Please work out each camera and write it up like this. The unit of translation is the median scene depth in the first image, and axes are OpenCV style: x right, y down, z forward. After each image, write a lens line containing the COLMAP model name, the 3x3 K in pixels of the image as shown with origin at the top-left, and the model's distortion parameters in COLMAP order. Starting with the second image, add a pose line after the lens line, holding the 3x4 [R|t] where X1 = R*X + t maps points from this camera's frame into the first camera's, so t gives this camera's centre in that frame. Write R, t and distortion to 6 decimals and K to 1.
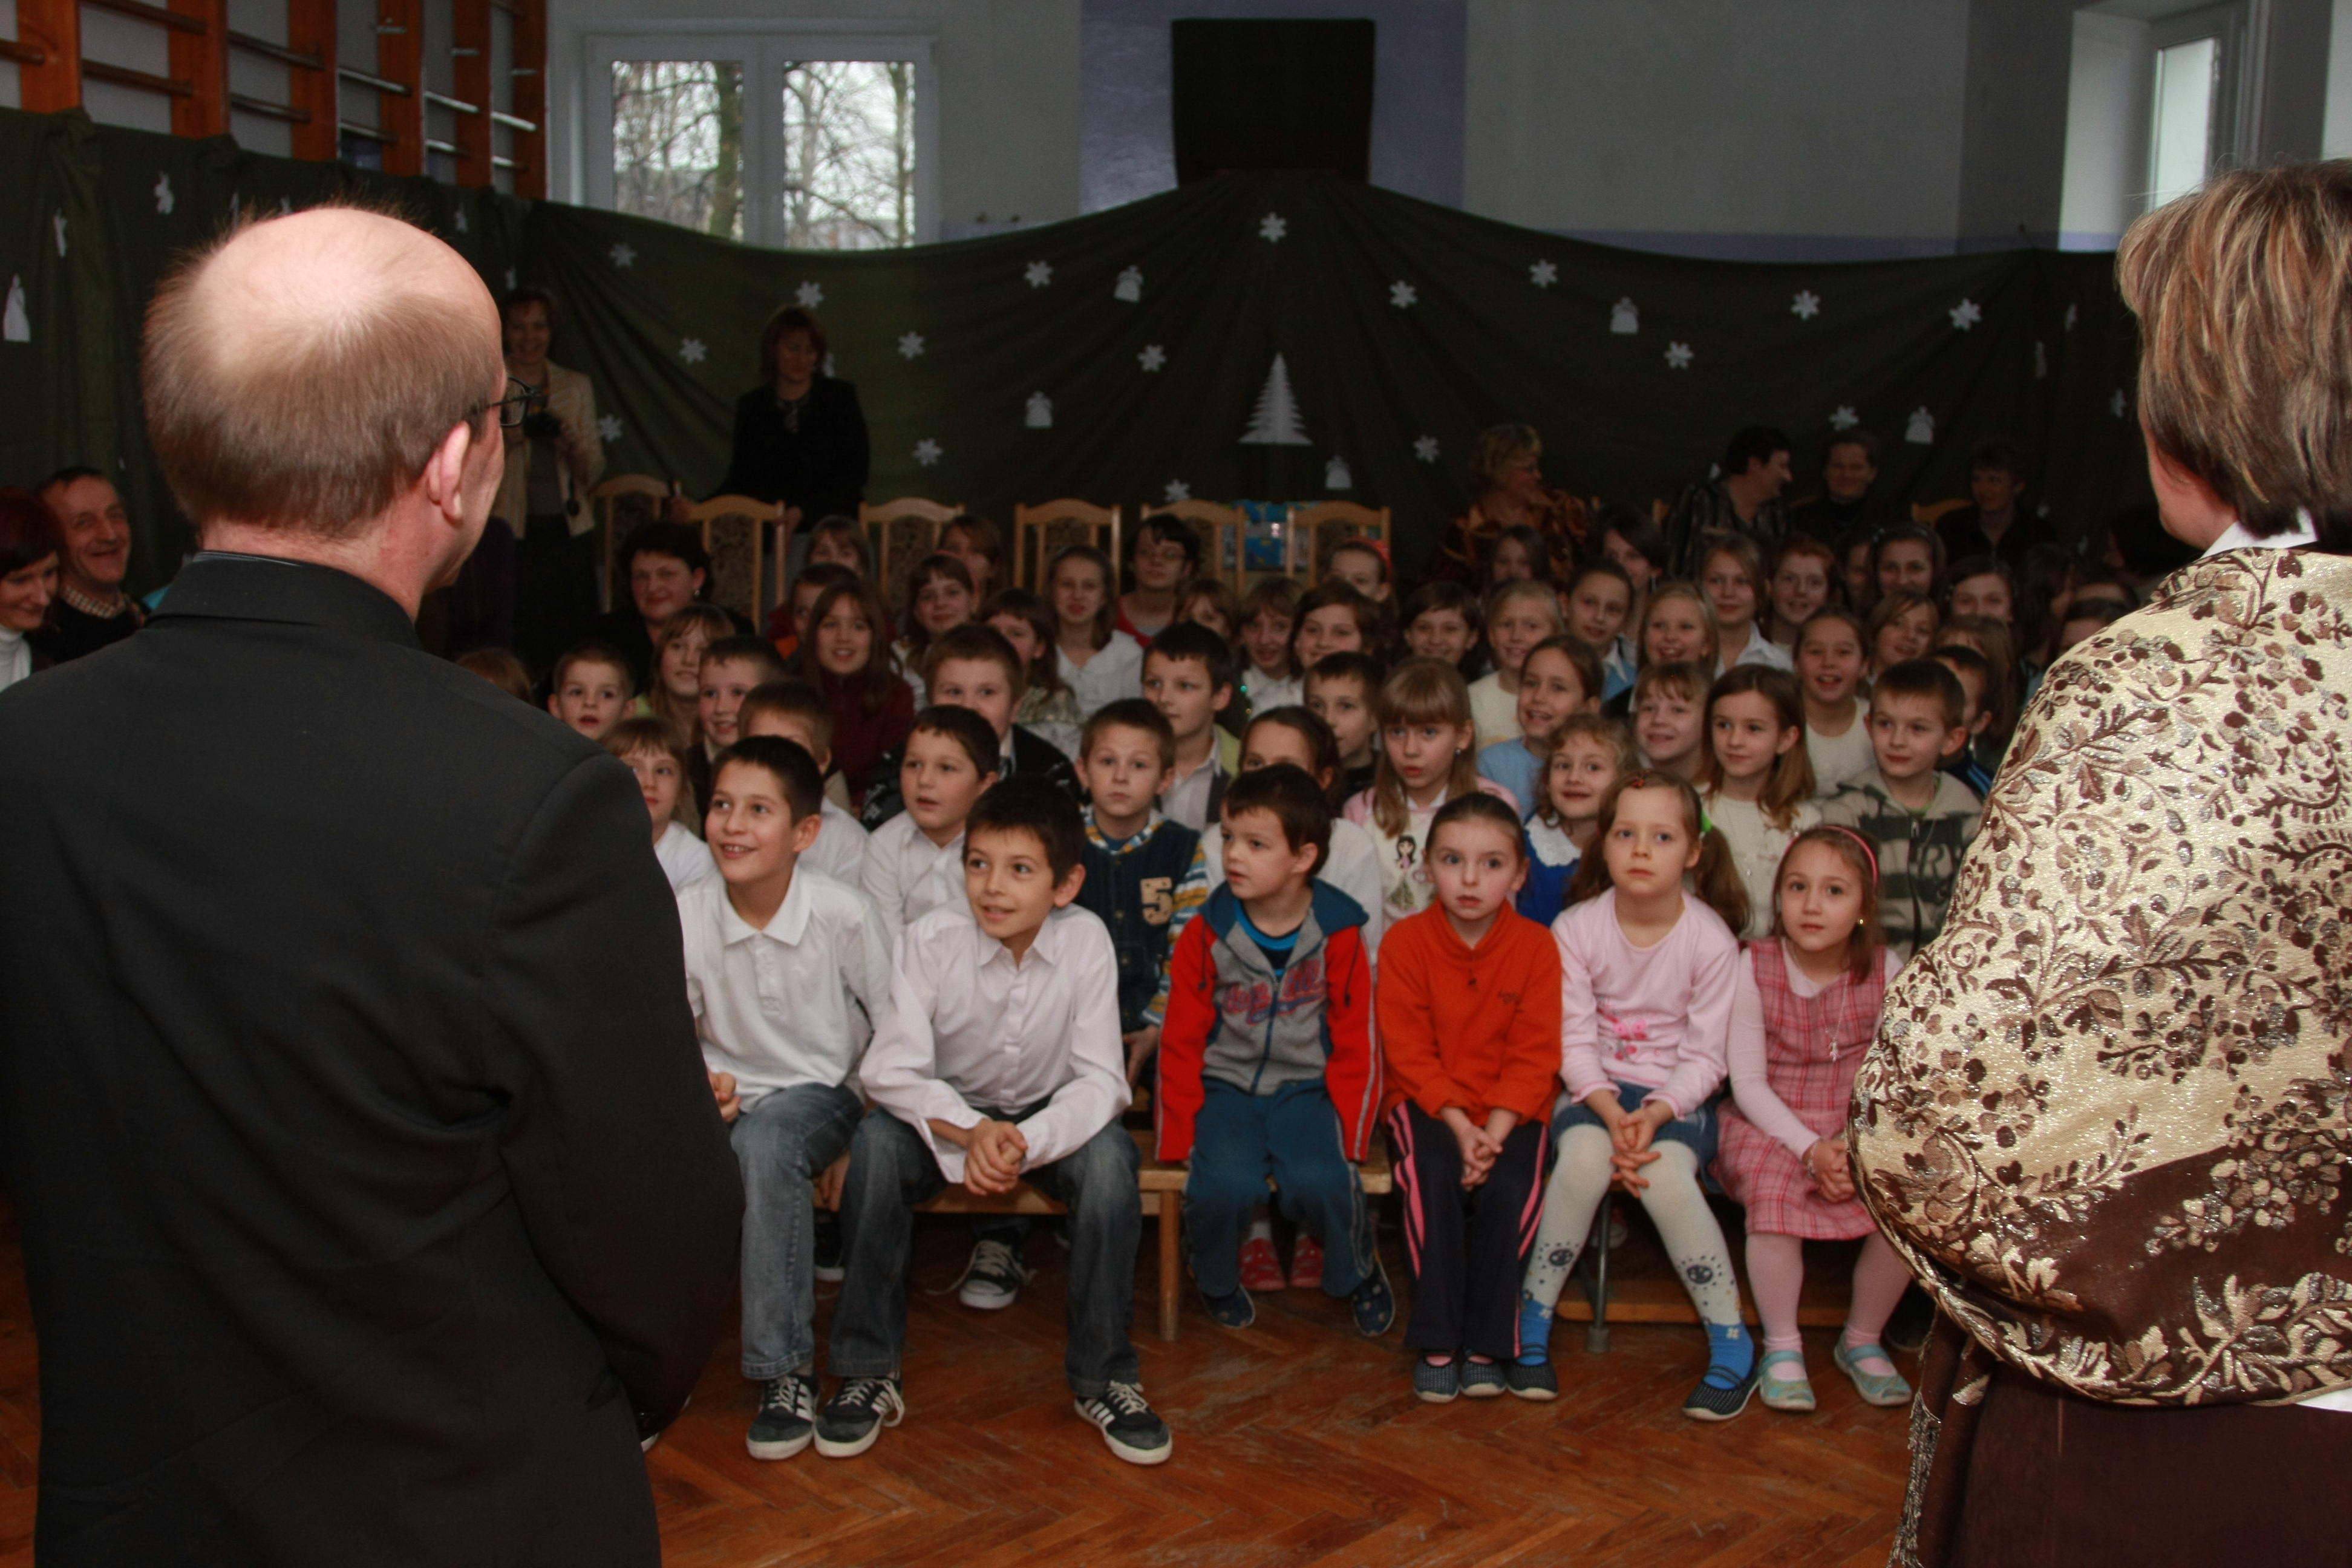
lens RADIAL K [[2680.0, 0, 1171.6], [0, 2680.0, 837.5], [0, 0, 1]] dist [-0.174044, 0.134047]
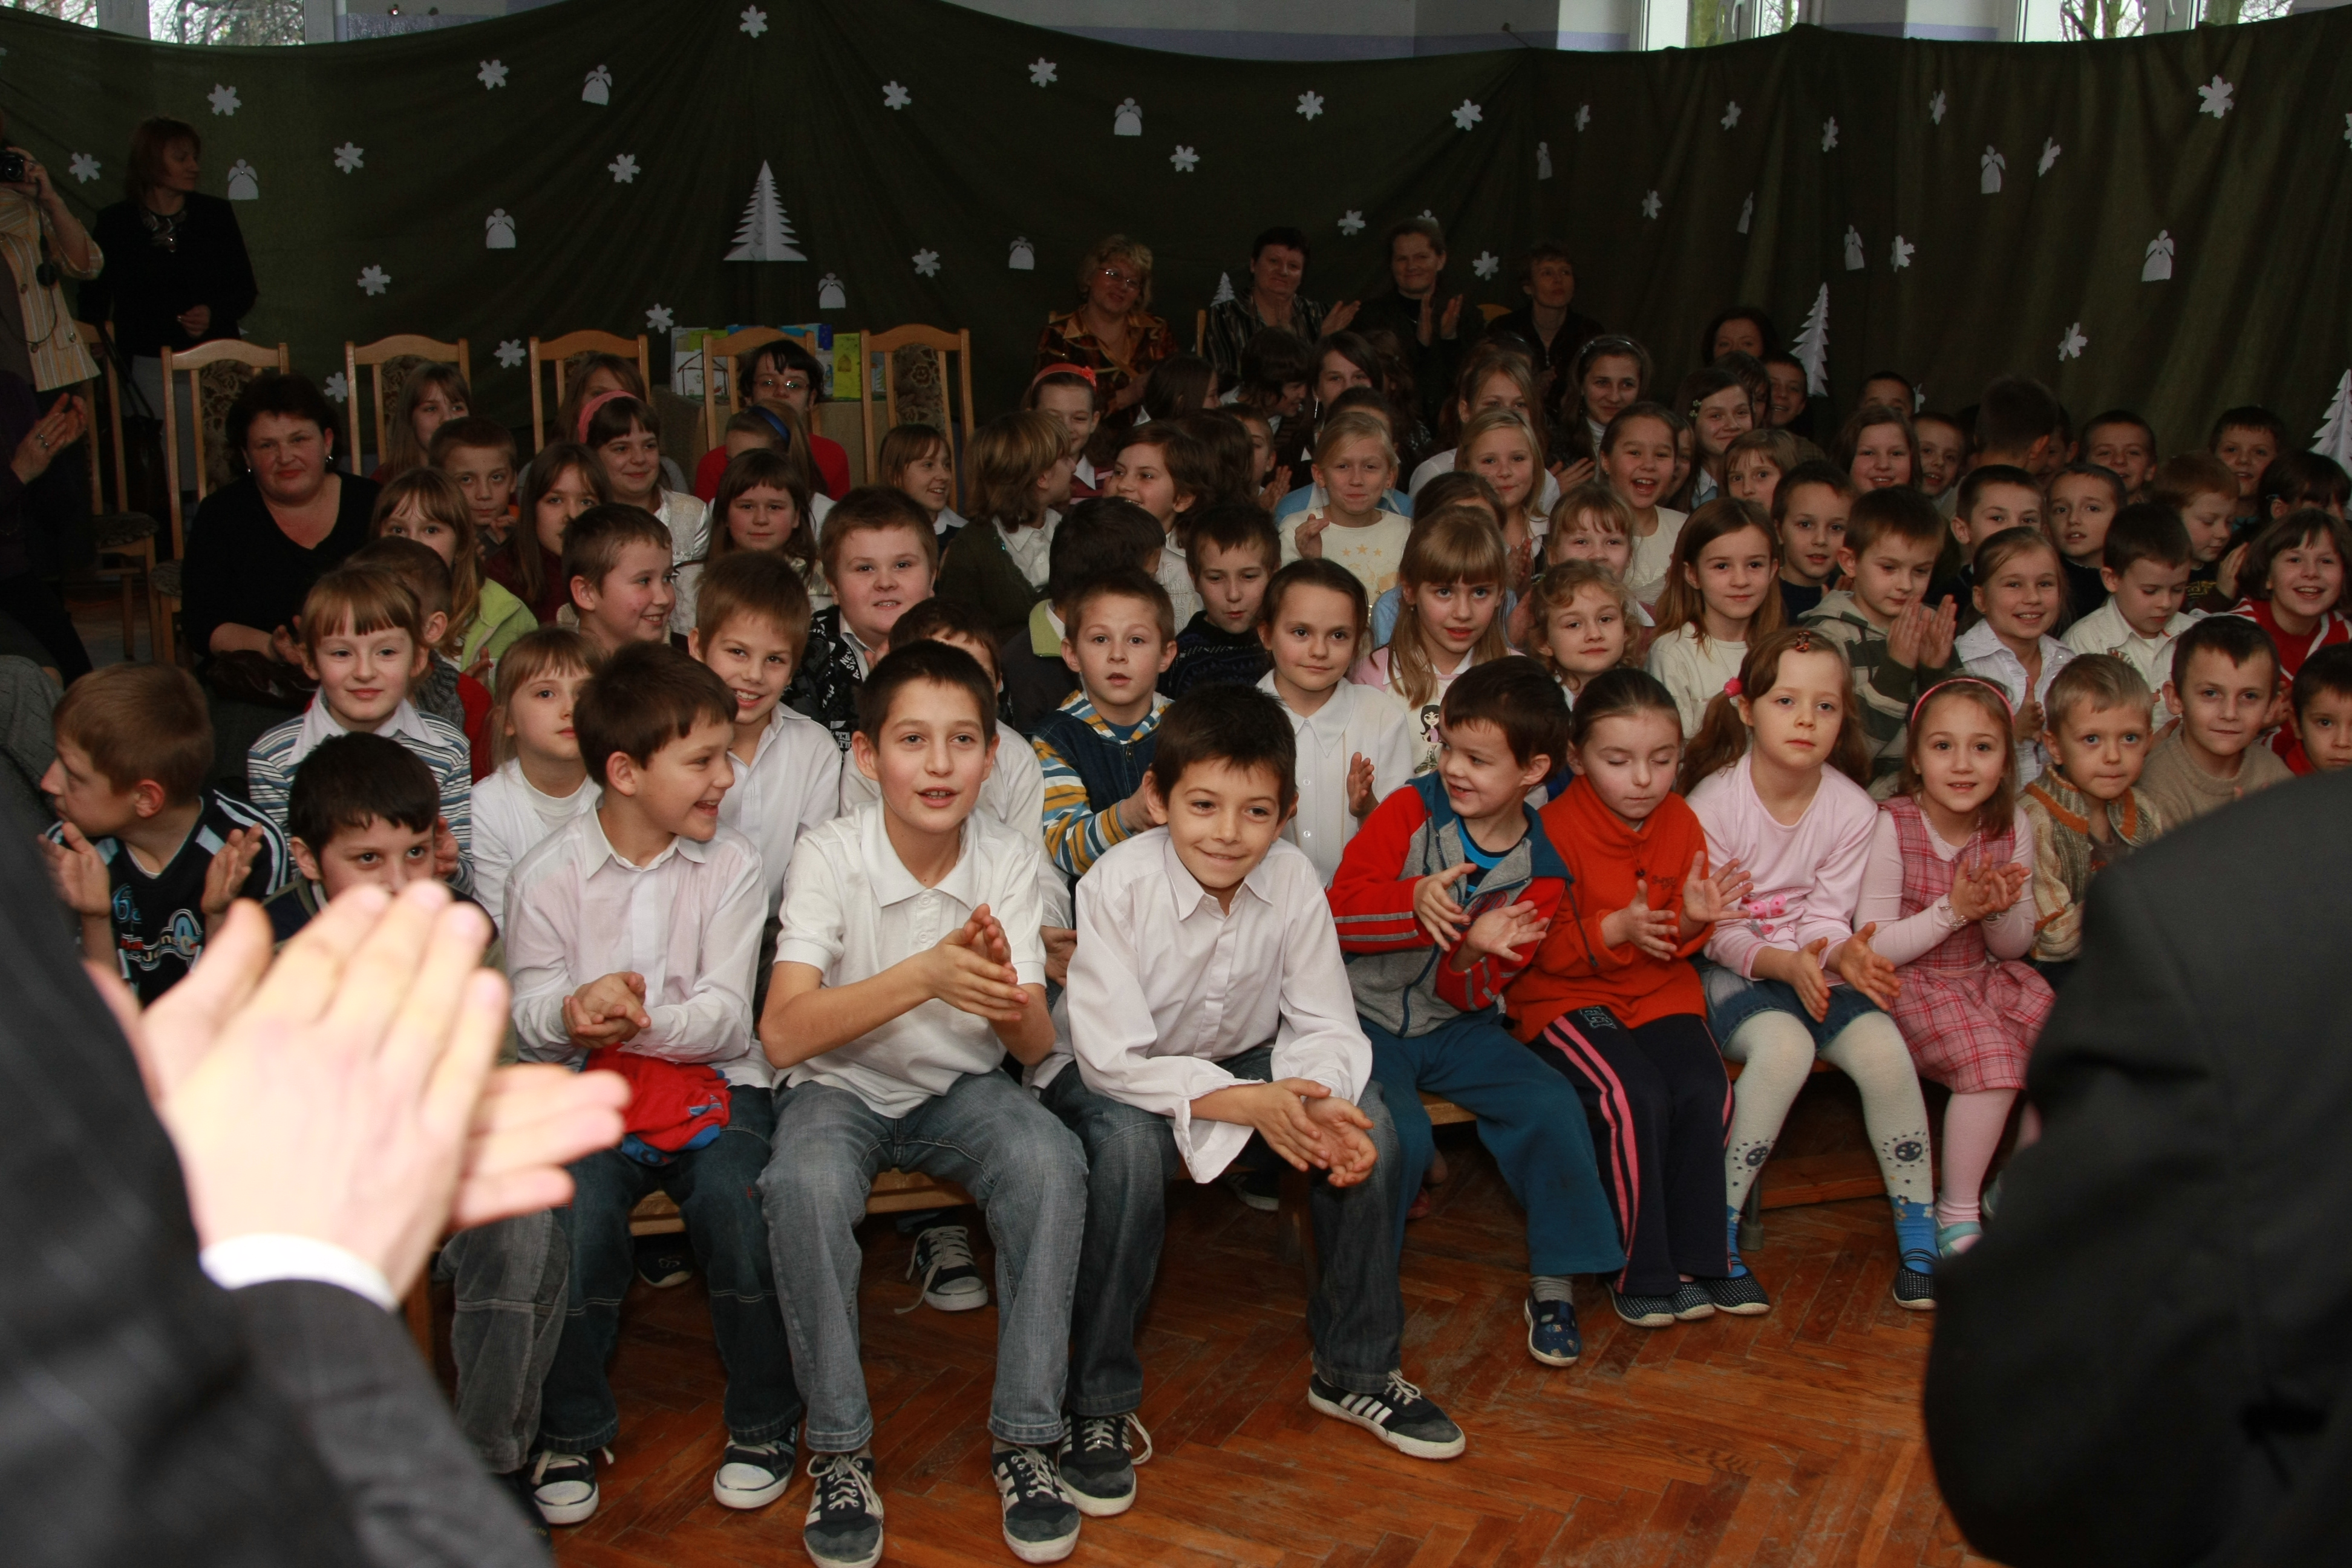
lens RADIAL K [[2680.0, 0, 1171.6], [0, 2680.0, 837.5], [0, 0, 1]] dist [-0.174044, 0.134047]
pose [[0.937624, -0.084703, 0.337173, -0.158293], [0.059103, 0.994584, 0.085500, -0.021020], [-0.342589, -0.060239, 0.937552, 0.092912]]
